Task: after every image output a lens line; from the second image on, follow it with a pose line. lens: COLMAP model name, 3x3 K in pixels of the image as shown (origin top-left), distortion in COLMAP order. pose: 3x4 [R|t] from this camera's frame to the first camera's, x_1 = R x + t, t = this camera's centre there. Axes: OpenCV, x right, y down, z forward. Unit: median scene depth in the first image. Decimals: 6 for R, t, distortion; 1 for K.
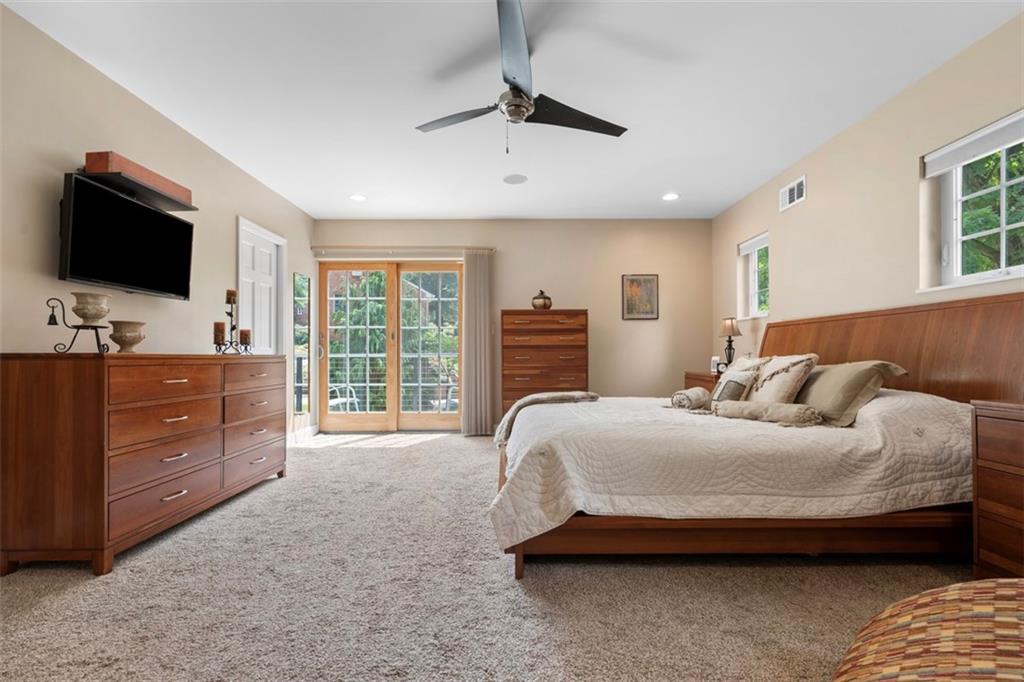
lens RADIAL K [[461.7, 0, 517.7], [0, 461.7, 348.8], [0, 0, 1]] dist [-0.005742, 0.002820]
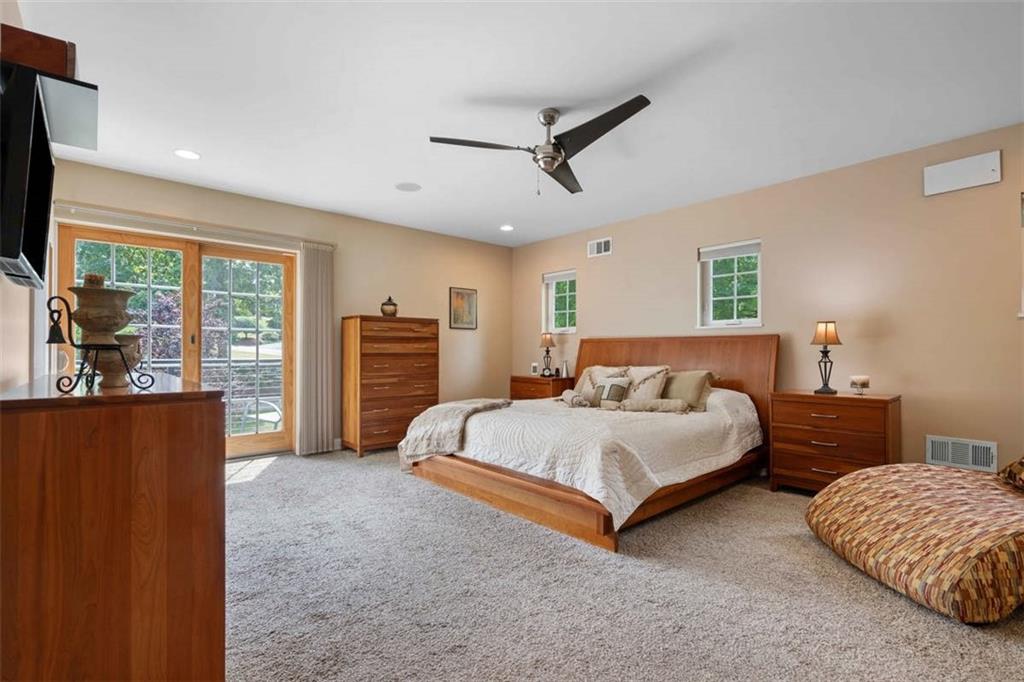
lens RADIAL K [[461.7, 0, 515.4], [0, 461.7, 343.4], [0, 0, 1]] dist [-0.005742, 0.002820]
pose [[0.754001, 0.015691, 0.656685, -0.520667], [-0.013902, 0.999872, -0.007929, -0.030563], [-0.656726, -0.003151, 0.754123, 0.112667]]
